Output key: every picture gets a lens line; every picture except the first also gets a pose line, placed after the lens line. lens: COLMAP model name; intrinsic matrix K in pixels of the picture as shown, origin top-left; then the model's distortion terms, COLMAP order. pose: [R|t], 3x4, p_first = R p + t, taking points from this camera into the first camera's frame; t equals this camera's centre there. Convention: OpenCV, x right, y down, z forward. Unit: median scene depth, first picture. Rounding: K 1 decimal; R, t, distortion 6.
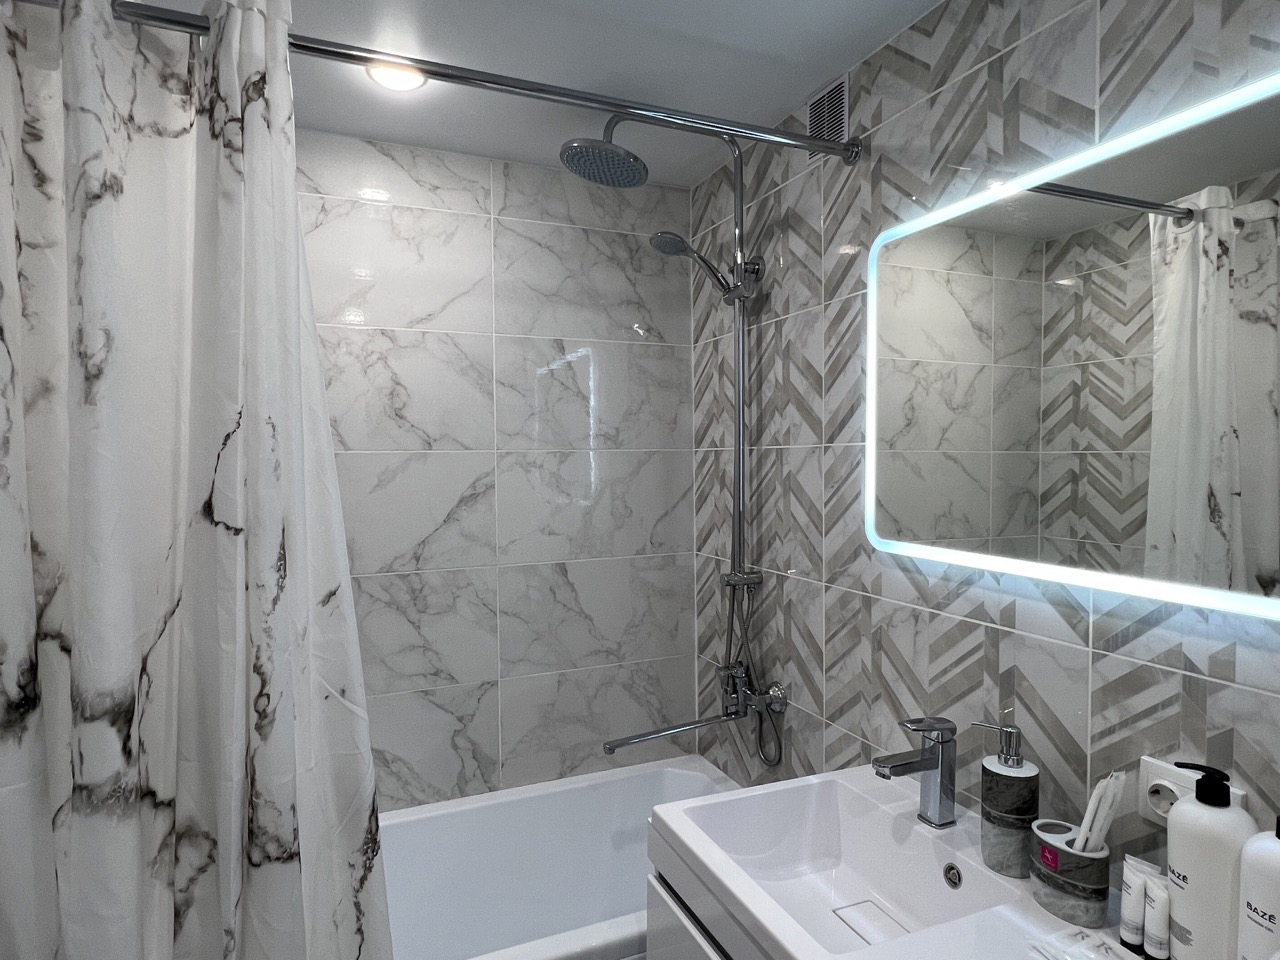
lens RADIAL K [[734.9, 0, 649.4], [0, 734.9, 490.6], [0, 0, 1]] dist [-0.000066, -0.000560]
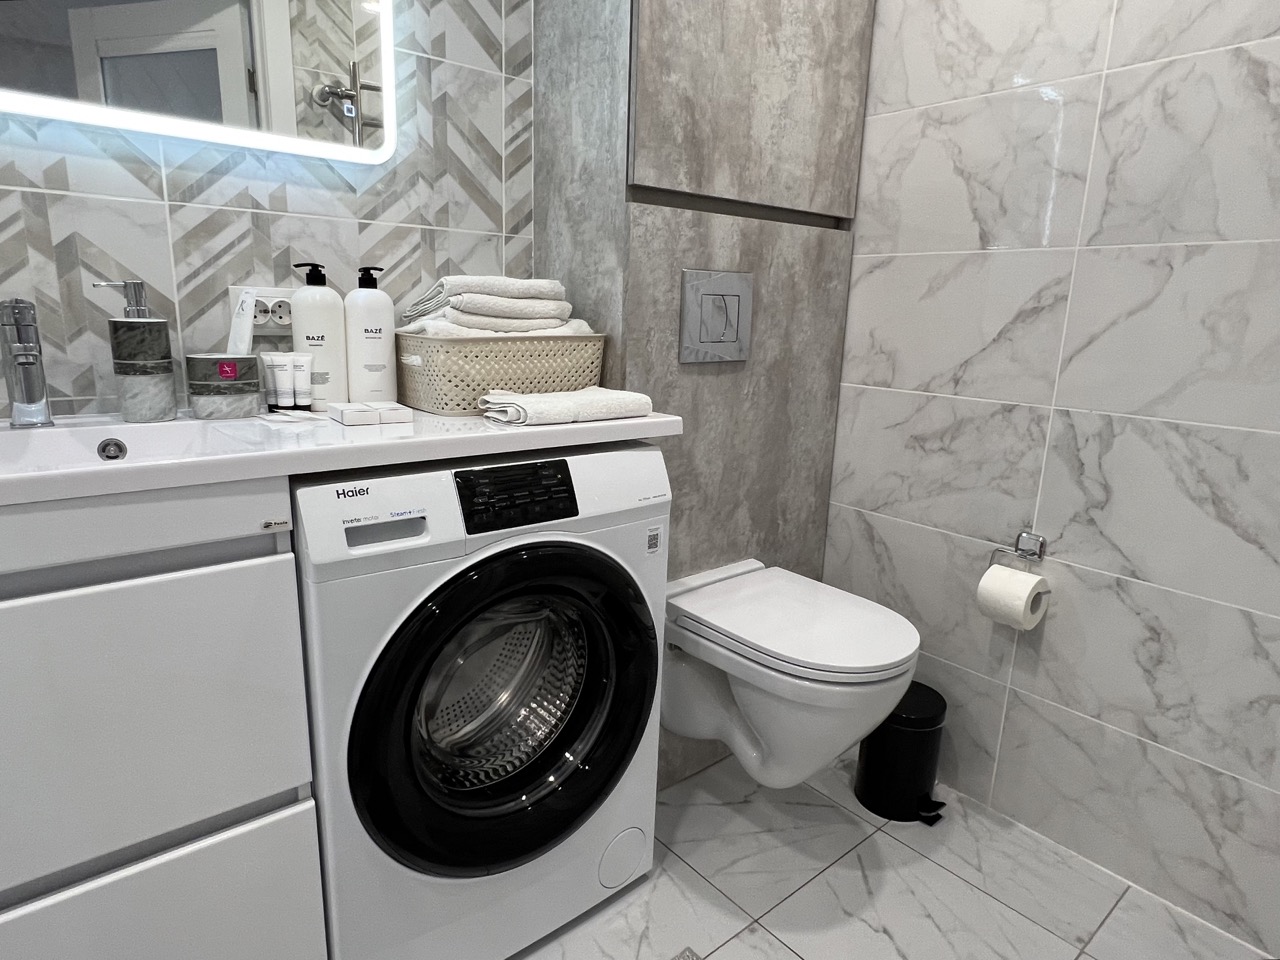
lens RADIAL K [[734.9, 0, 617.8], [0, 734.9, 475.6], [0, 0, 1]] dist [-0.000066, -0.000560]
pose [[-0.250877, -0.218662, 0.942999, -0.560098], [0.018340, 0.972905, 0.230475, 0.298258], [-0.967845, 0.075115, -0.240069, 0.510060]]
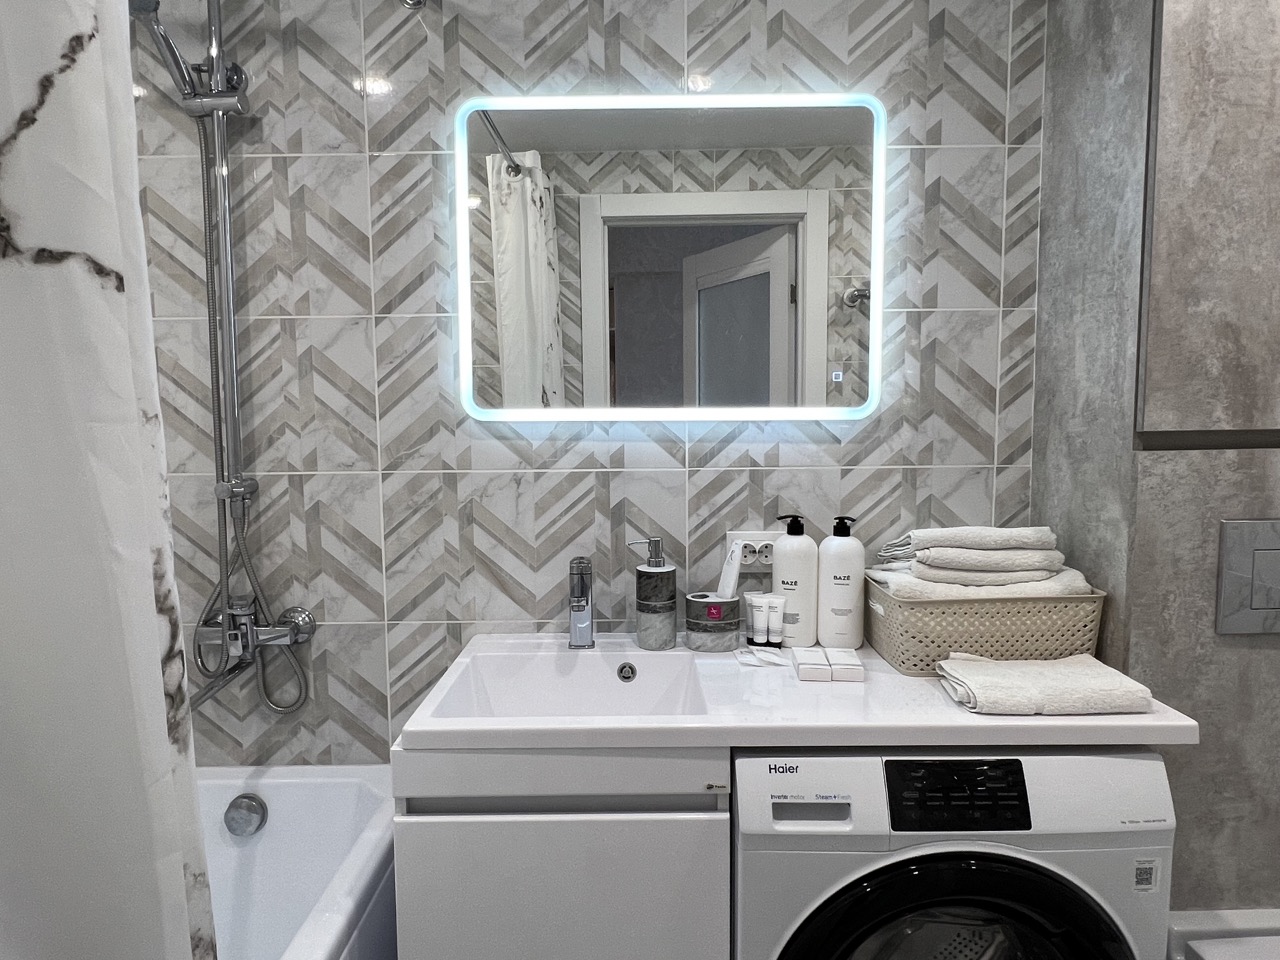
lens RADIAL K [[779.7, 0, 645.7], [0, 779.7, 483.1], [0, 0, 1]] dist [-0.001077, -0.000445]
pose [[0.400461, -0.082971, 0.912549, -0.610814], [0.050192, 0.996383, 0.068568, 0.110337], [-0.914938, 0.018344, 0.403177, 0.385126]]
